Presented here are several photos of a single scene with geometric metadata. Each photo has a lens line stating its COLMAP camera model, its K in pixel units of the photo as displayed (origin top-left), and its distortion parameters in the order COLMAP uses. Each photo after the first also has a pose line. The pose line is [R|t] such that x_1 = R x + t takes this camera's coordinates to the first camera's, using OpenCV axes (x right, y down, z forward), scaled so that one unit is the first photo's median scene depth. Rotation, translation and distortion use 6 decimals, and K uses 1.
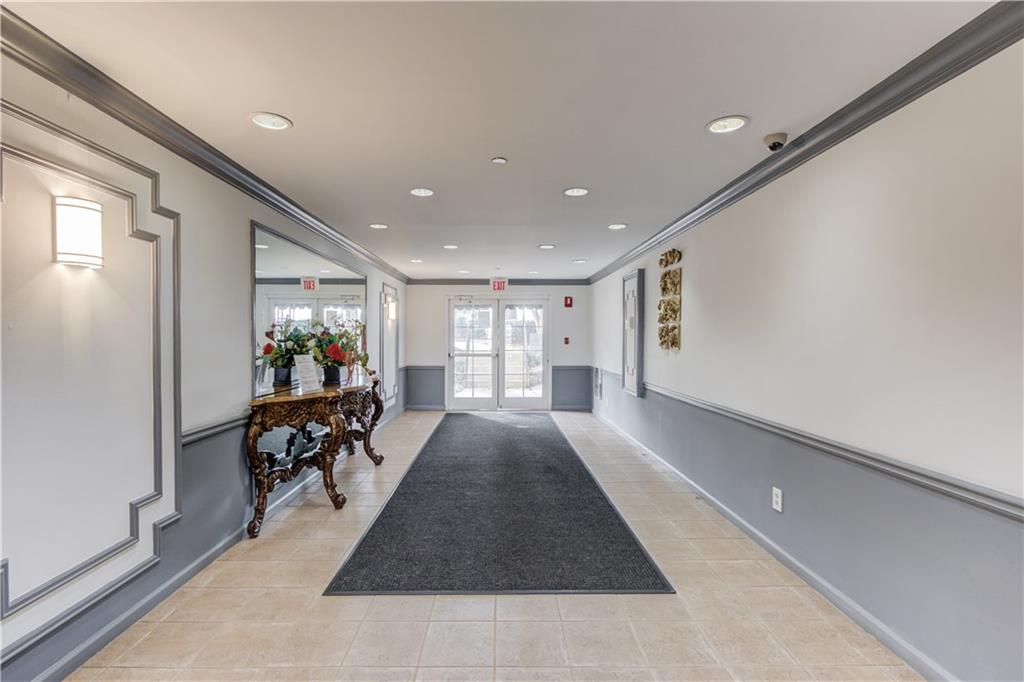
lens RADIAL K [[505.6, 0, 508.2], [0, 505.6, 343.7], [0, 0, 1]] dist [-0.020254, -0.000581]
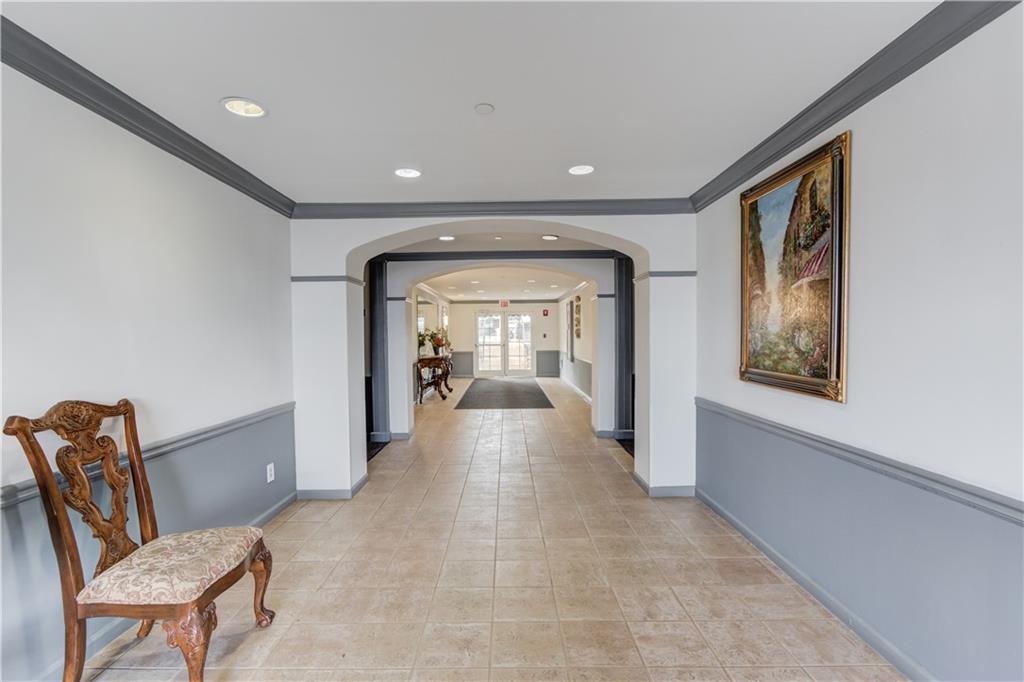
lens RADIAL K [[505.6, 0, 508.2], [0, 505.6, 343.7], [0, 0, 1]] dist [-0.020254, -0.000581]
pose [[0.999815, -0.011269, -0.015592, 0.019732], [0.011383, 0.999909, 0.007271, 0.007162], [0.015509, -0.007448, 0.999852, -0.713133]]
